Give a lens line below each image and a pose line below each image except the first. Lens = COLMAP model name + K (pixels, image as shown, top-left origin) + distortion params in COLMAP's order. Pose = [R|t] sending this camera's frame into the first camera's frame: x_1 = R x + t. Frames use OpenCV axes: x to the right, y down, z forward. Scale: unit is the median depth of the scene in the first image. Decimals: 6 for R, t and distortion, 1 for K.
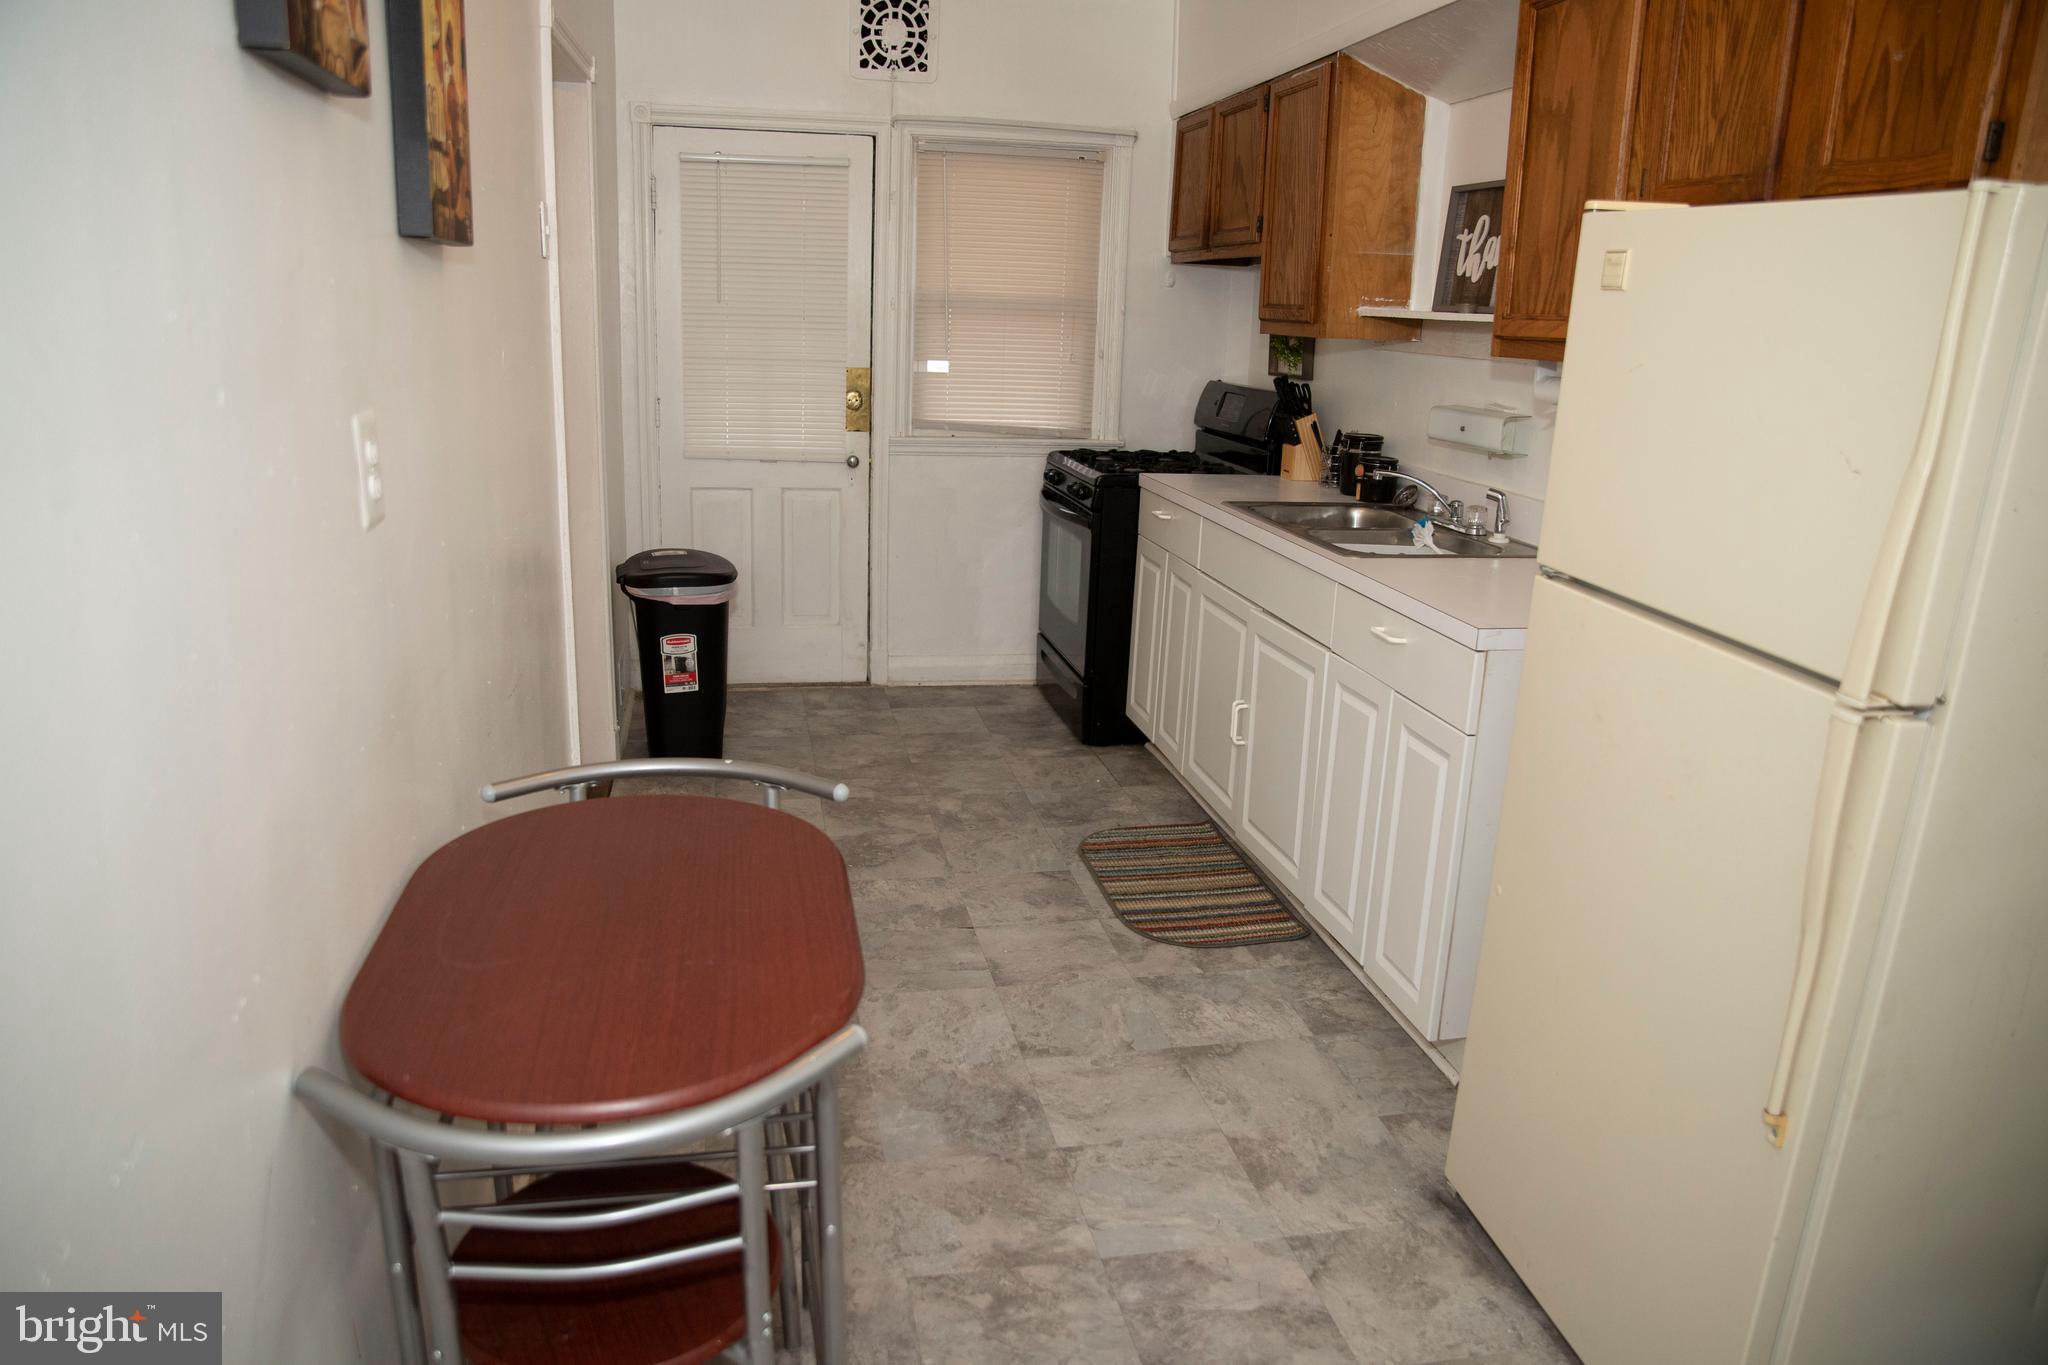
lens RADIAL K [[1400.8, 0, 1020.1], [0, 1400.8, 683.8], [0, 0, 1]] dist [-0.111403, 0.078490]
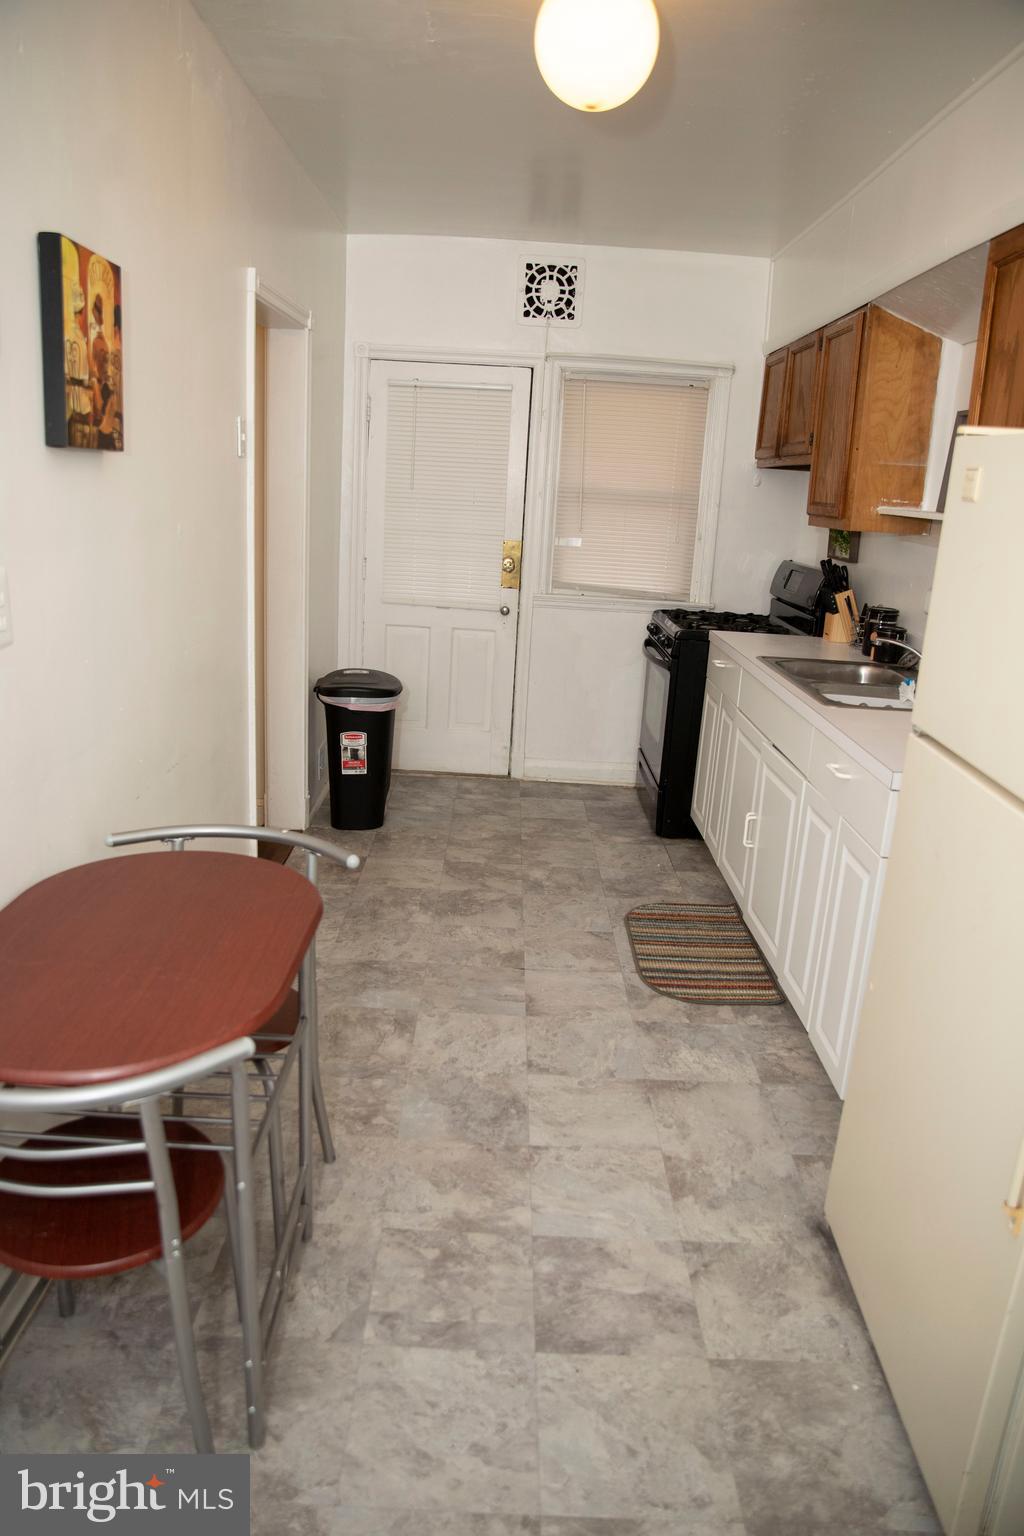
lens RADIAL K [[1050.6, 0, 503.7], [0, 1050.6, 769.9], [0, 0, 1]] dist [-0.111403, 0.078490]
pose [[0.979413, 0.070402, -0.189192, 0.124707], [-0.071325, 0.997451, 0.001933, -0.014057], [0.188846, 0.011601, 0.981938, 0.023306]]
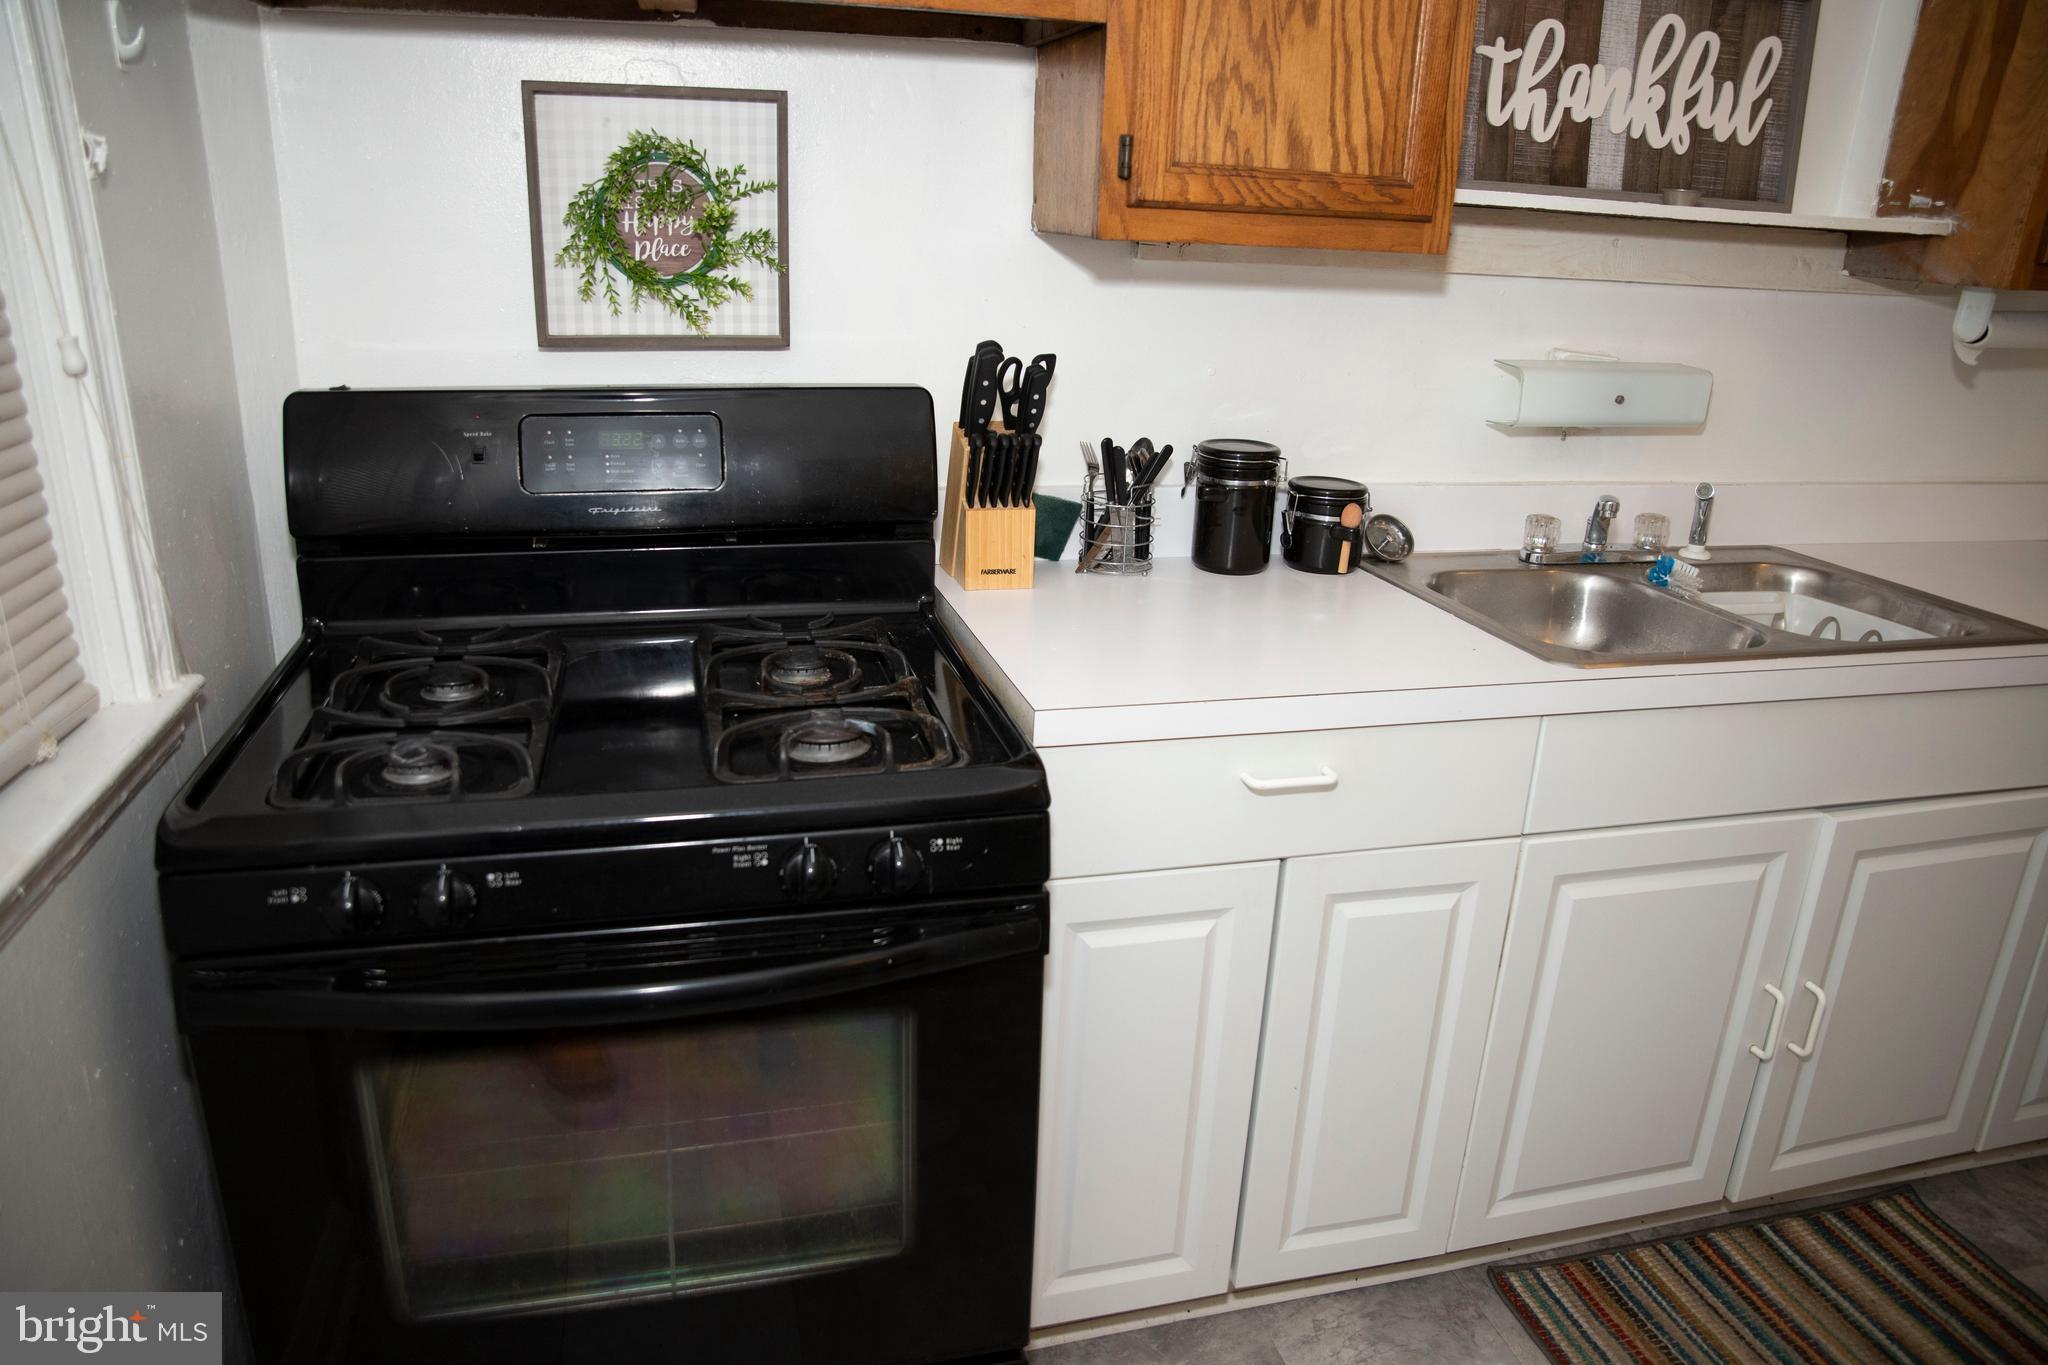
lens RADIAL K [[1396.1, 0, 1024.0], [0, 1396.1, 682.5], [0, 0, 1]] dist [-0.113545, 0.081872]
pose [[-0.063083, -0.353195, 0.933421, -0.284084], [0.224279, 0.906344, 0.358106, -0.371467], [-0.972481, 0.231937, 0.022039, 1.367835]]
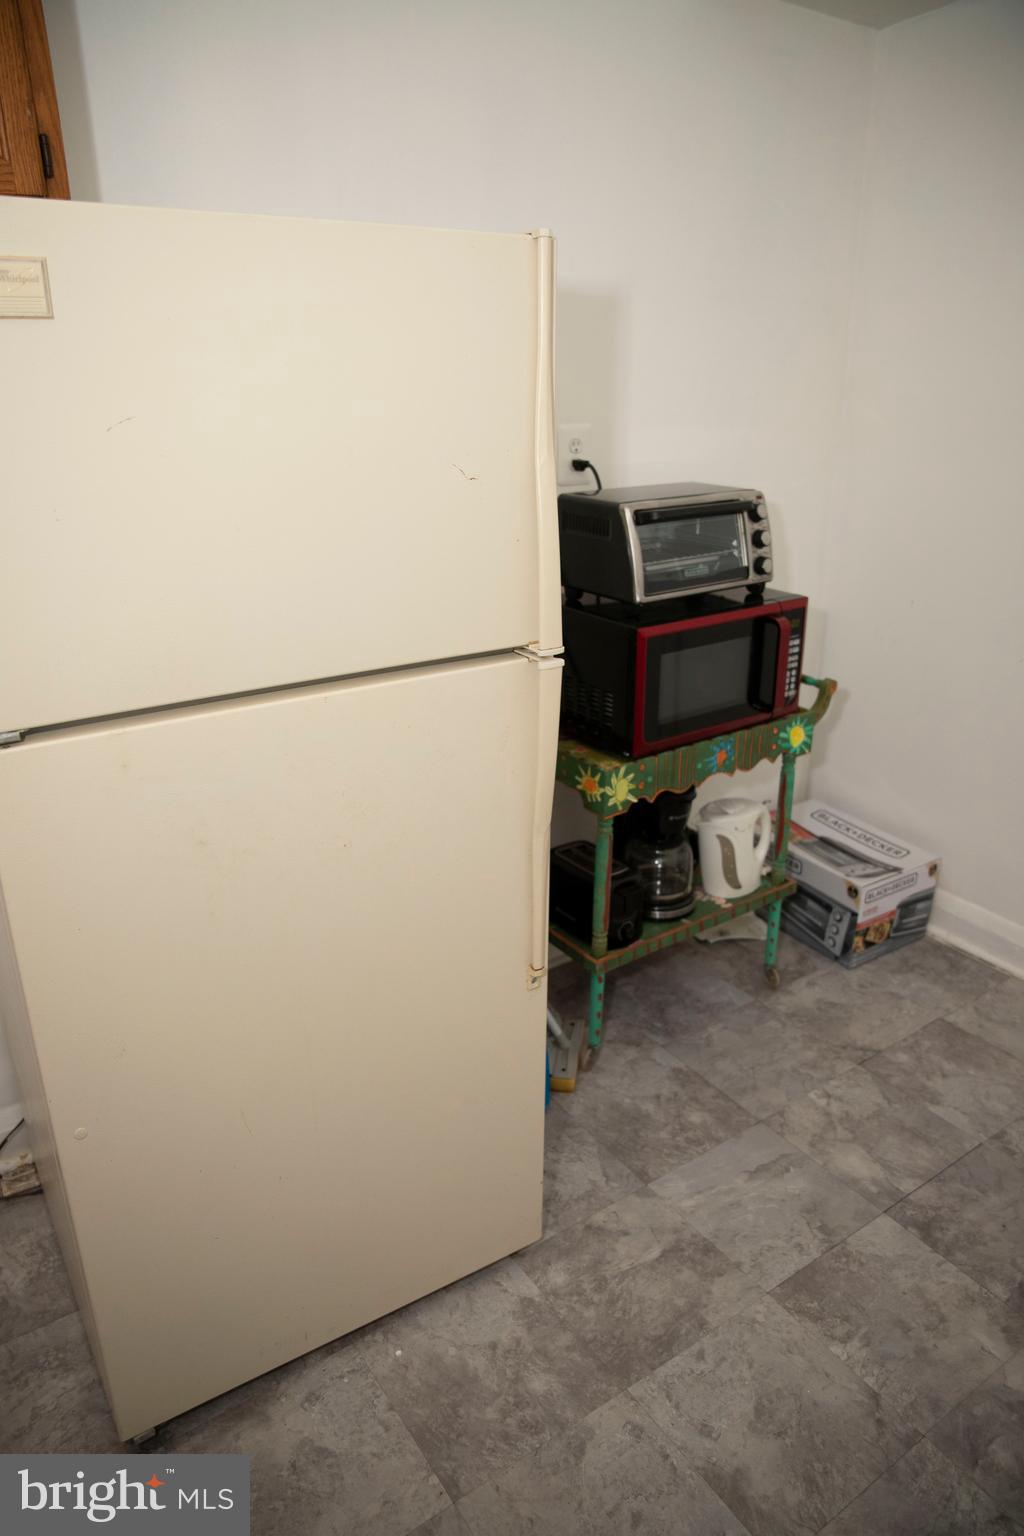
lens RADIAL K [[1047.0, 0, 505.9], [0, 1047.0, 769.3], [0, 0, 1]] dist [-0.113545, 0.081872]
pose [[-0.387695, -0.374391, 0.842333, -0.101453], [0.236173, 0.842957, 0.483370, -0.161912], [-0.891019, 0.386336, -0.238389, 0.562948]]
